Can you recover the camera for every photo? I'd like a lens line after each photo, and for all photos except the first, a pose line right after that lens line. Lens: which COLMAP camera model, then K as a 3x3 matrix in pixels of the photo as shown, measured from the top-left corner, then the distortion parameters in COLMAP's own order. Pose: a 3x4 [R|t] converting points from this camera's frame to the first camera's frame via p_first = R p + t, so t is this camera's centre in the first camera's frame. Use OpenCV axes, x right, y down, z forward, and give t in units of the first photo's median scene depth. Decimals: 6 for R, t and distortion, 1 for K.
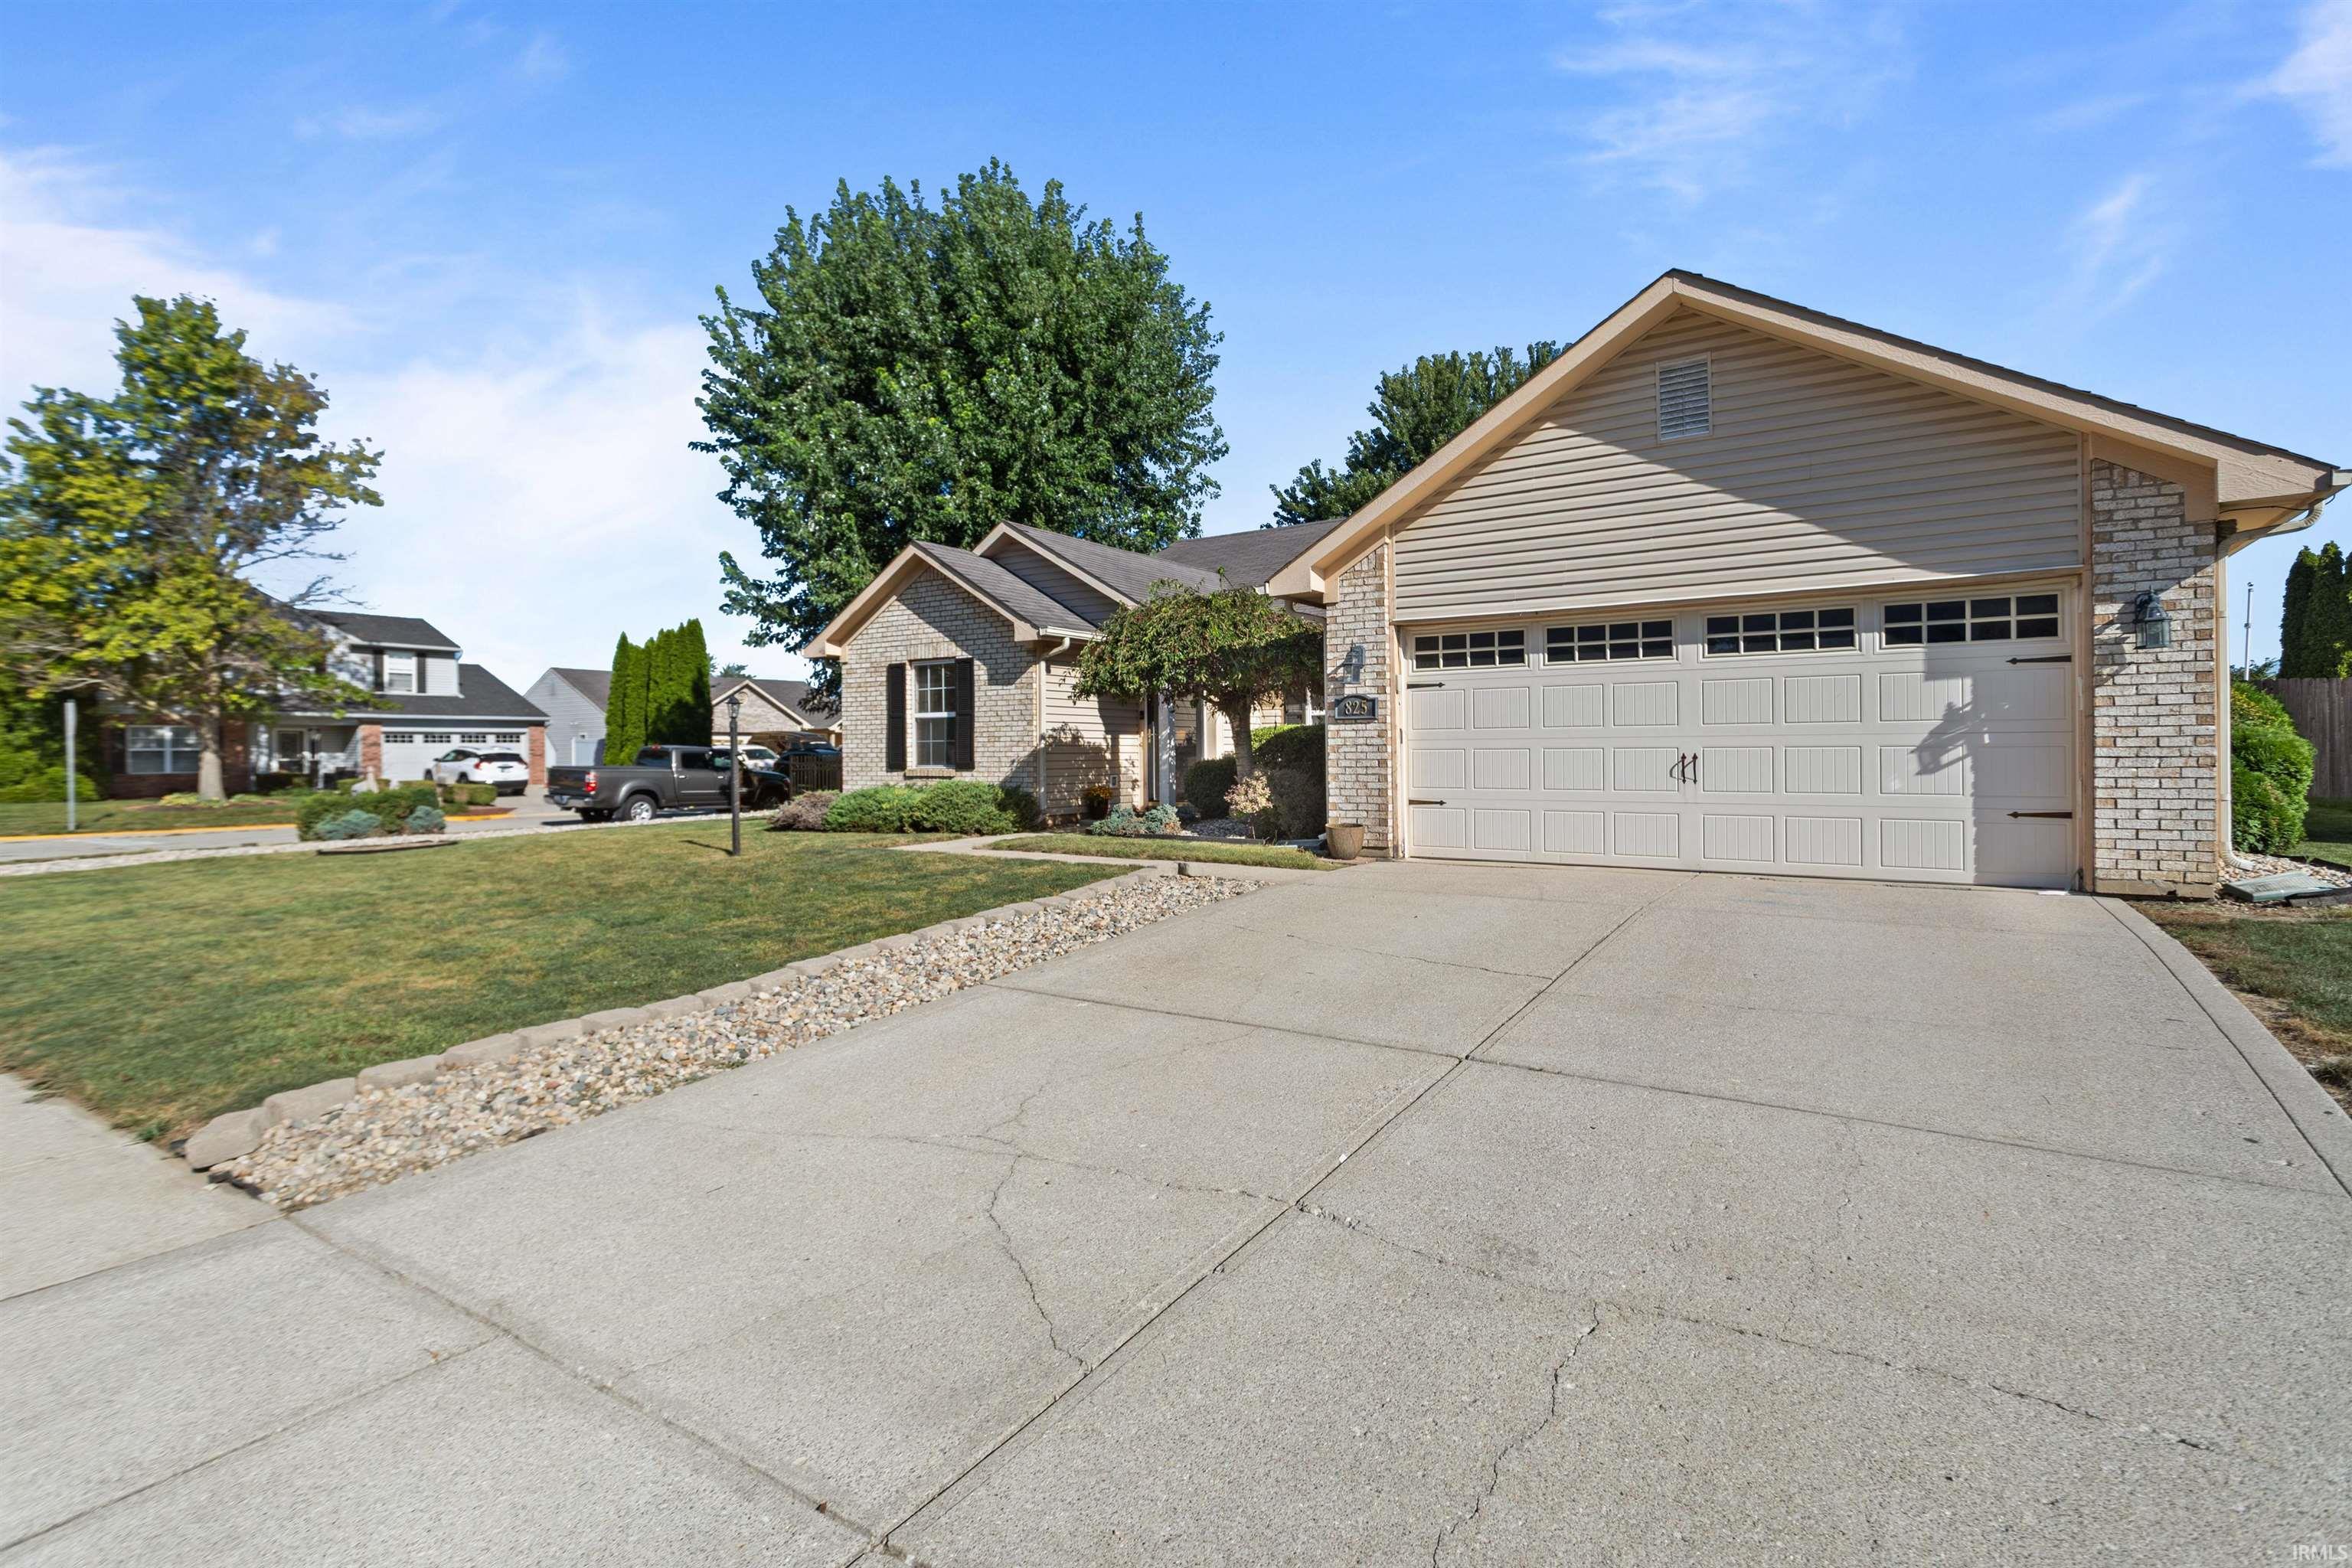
lens RADIAL K [[1092.7, 0, 1171.7], [0, 1092.7, 770.6], [0, 0, 1]] dist [0.001681, 0.000208]
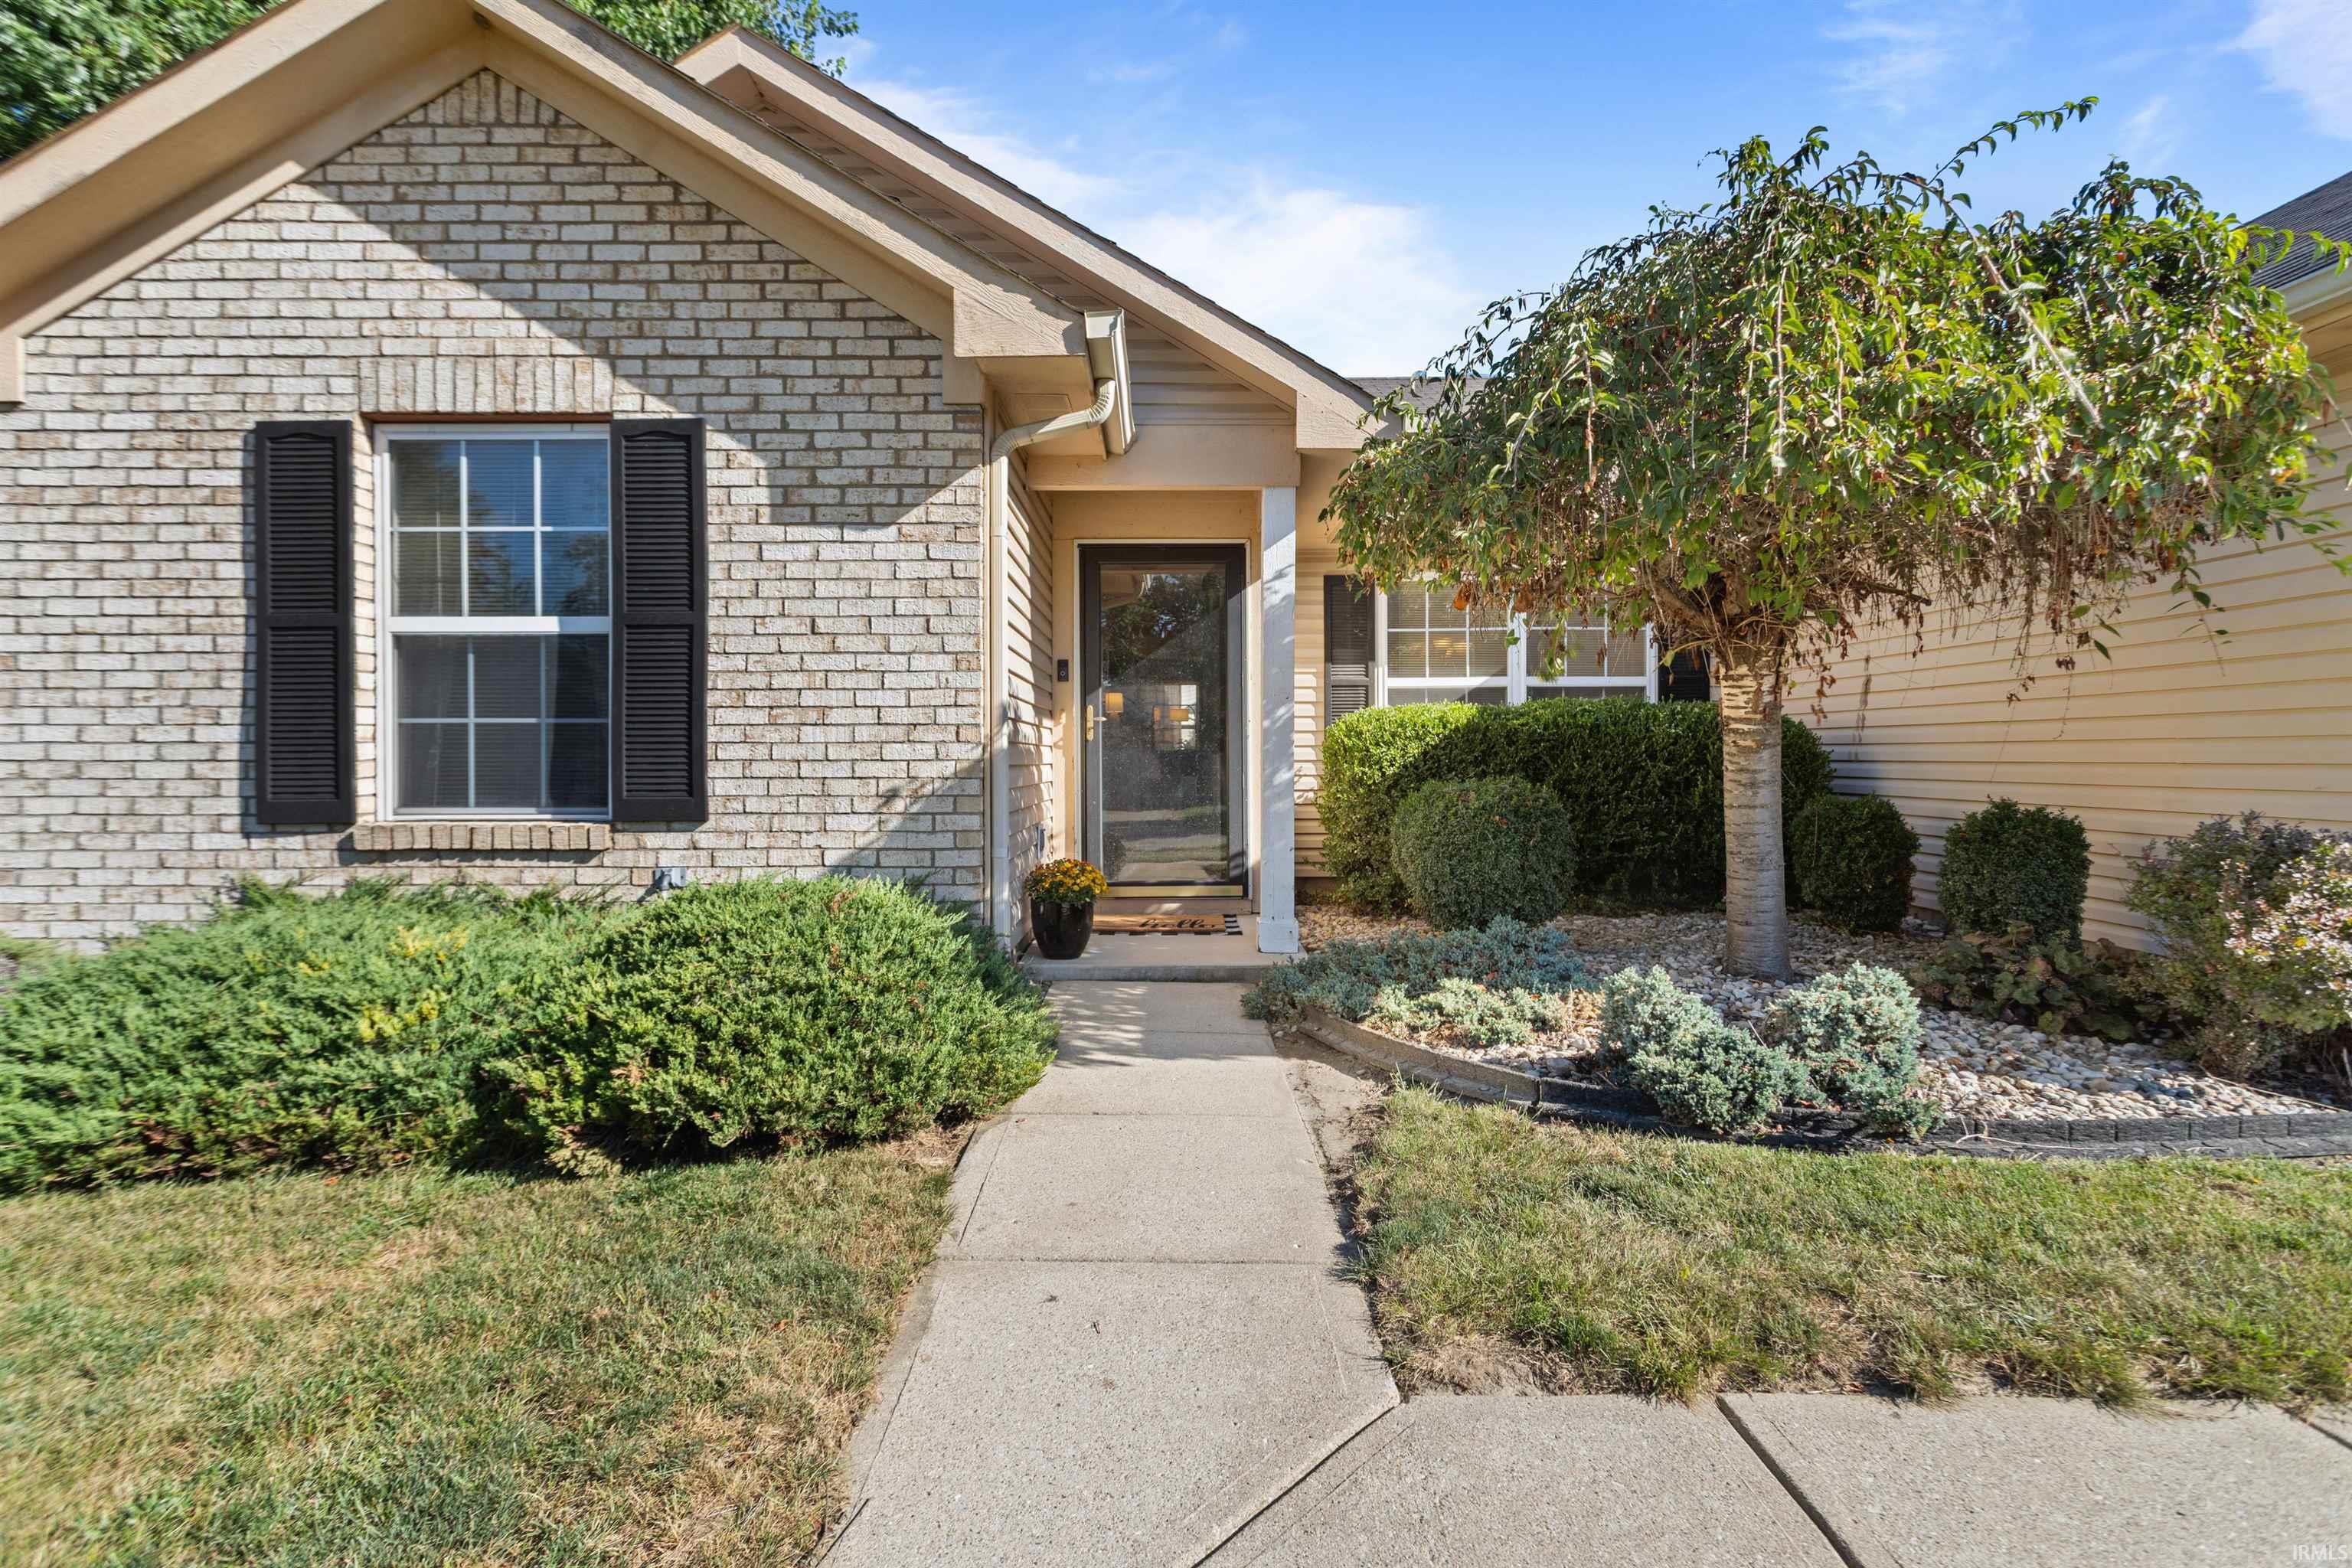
lens RADIAL K [[1092.7, 0, 1181.2], [0, 1092.7, 773.8], [0, 0, 1]] dist [0.001681, 0.000208]
pose [[0.833954, -0.000343, 0.551834, -0.227519], [0.005015, 0.999963, -0.006958, -0.010997], [-0.551811, 0.008571, 0.833925, 0.684174]]
